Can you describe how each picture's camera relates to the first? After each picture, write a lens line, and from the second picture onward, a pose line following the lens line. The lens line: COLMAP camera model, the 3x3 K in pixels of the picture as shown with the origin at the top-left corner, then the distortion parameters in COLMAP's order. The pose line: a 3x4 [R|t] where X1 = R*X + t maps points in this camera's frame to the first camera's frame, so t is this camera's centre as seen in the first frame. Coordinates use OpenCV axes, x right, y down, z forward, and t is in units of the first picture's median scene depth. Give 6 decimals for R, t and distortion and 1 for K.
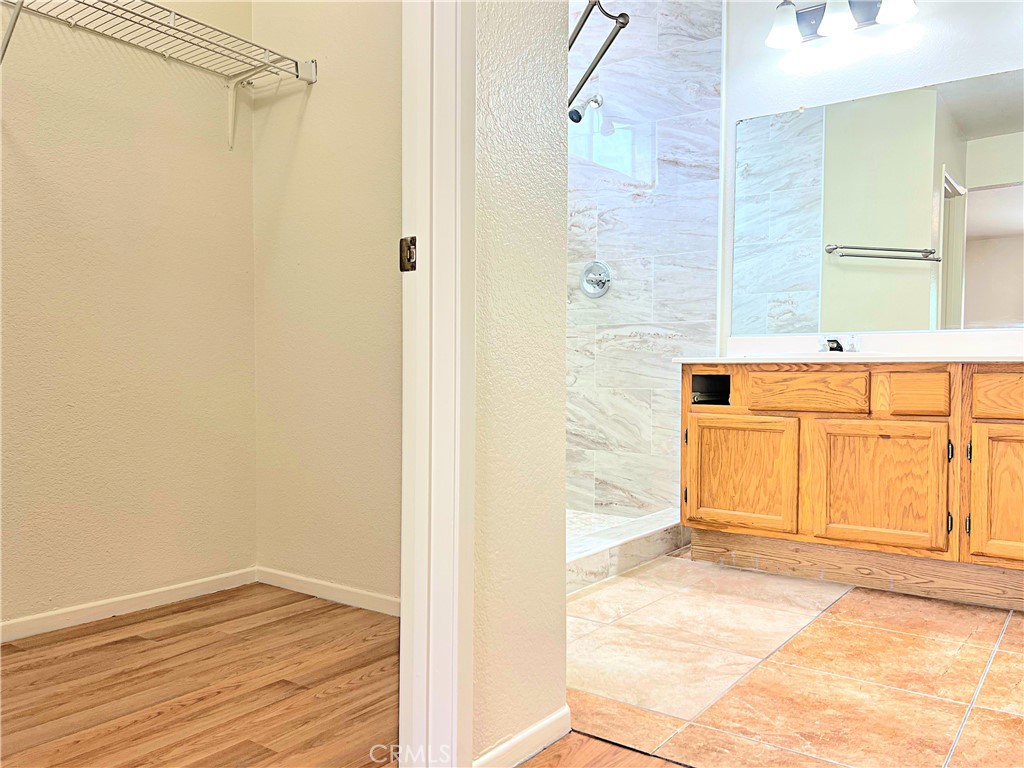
lens RADIAL K [[779.1, 0, 515.6], [0, 779.1, 394.0], [0, 0, 1]] dist [0.056830, -0.066467]
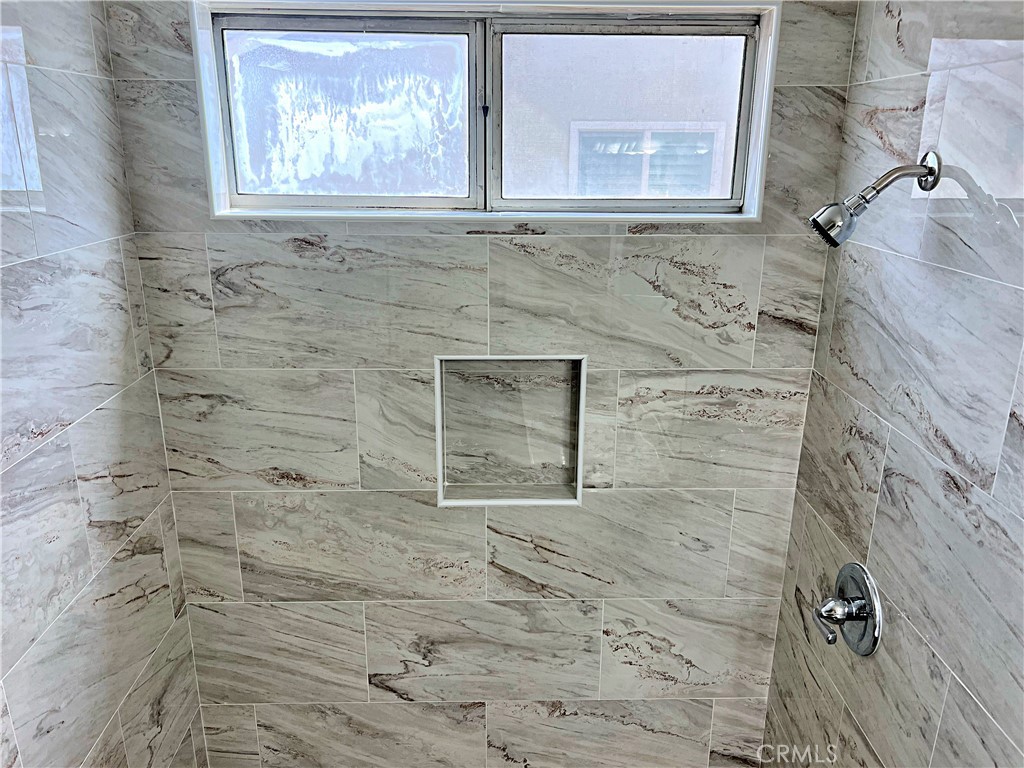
lens RADIAL K [[779.1, 0, 515.4], [0, 779.1, 391.0], [0, 0, 1]] dist [0.056830, -0.066467]
pose [[0.621463, 0.242880, -0.744844, 0.361119], [-0.030593, 0.957529, 0.286708, -0.490969], [0.782846, -0.155392, 0.602499, 0.821381]]
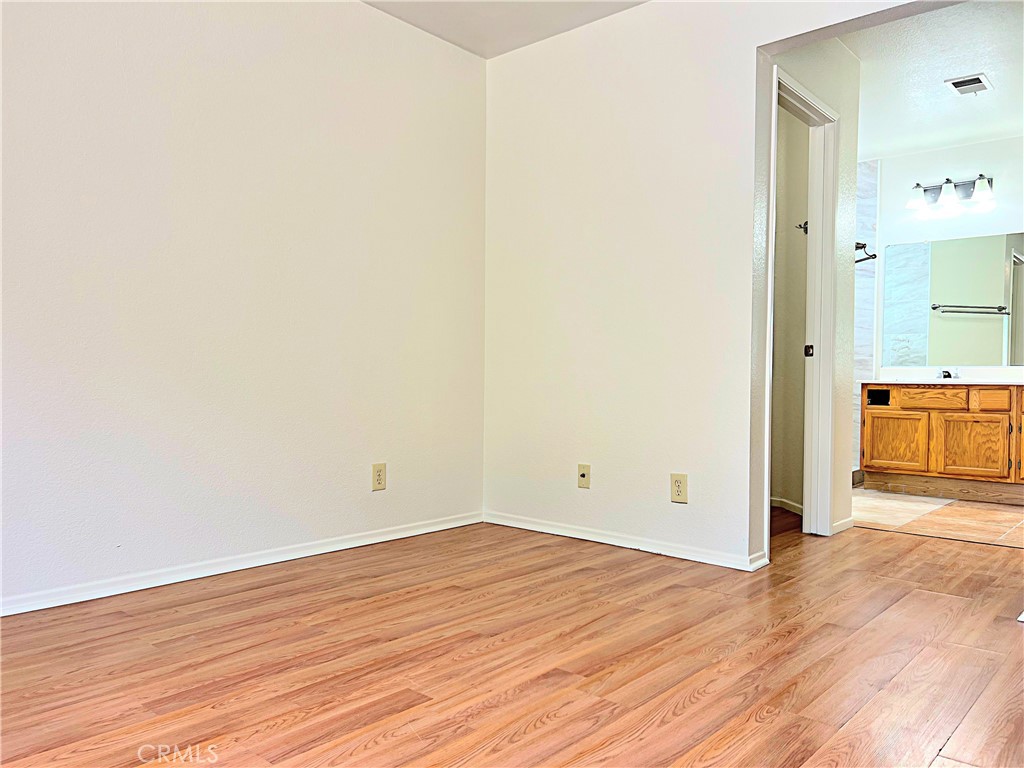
lens RADIAL K [[779.1, 0, 505.0], [0, 779.1, 383.5], [0, 0, 1]] dist [0.056830, -0.066467]
pose [[0.996168, 0.010161, -0.086867, -0.480498], [-0.012157, 0.999673, -0.022487, 0.014850], [0.086610, 0.023457, 0.995966, -0.961573]]
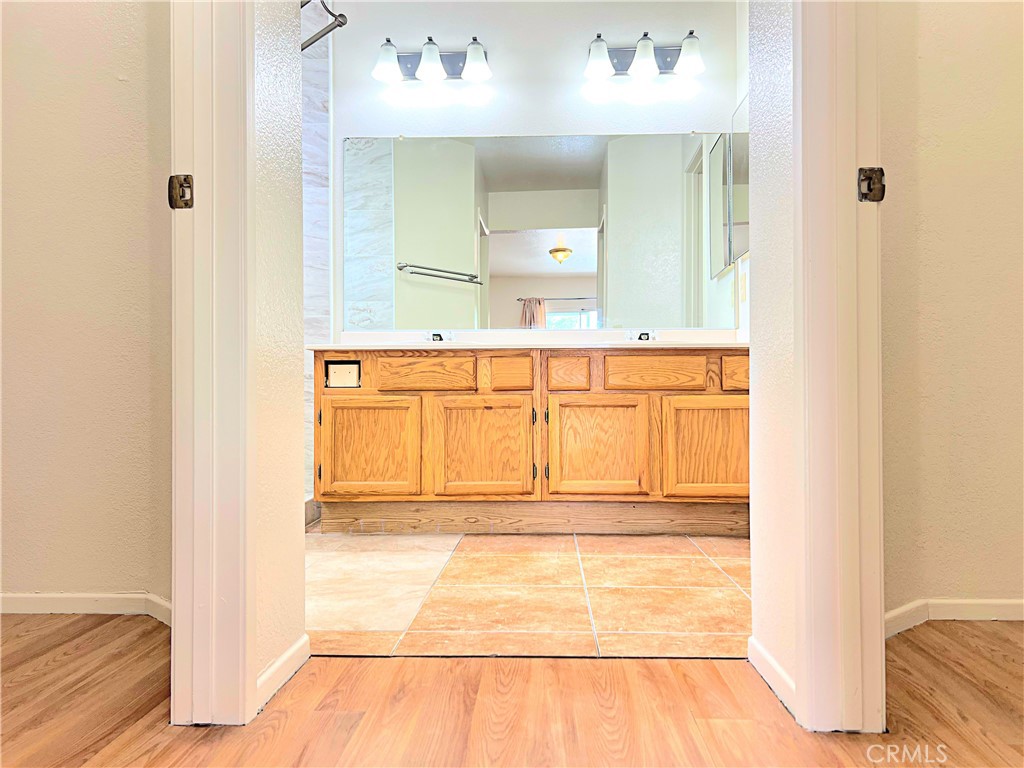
lens RADIAL K [[779.1, 0, 515.0], [0, 779.1, 391.0], [0, 0, 1]] dist [0.056830, -0.066467]
pose [[0.825385, -0.002726, 0.564563, -0.169547], [0.024708, 0.999205, -0.031298, 0.058807], [-0.564029, 0.039782, 0.824796, -0.040279]]
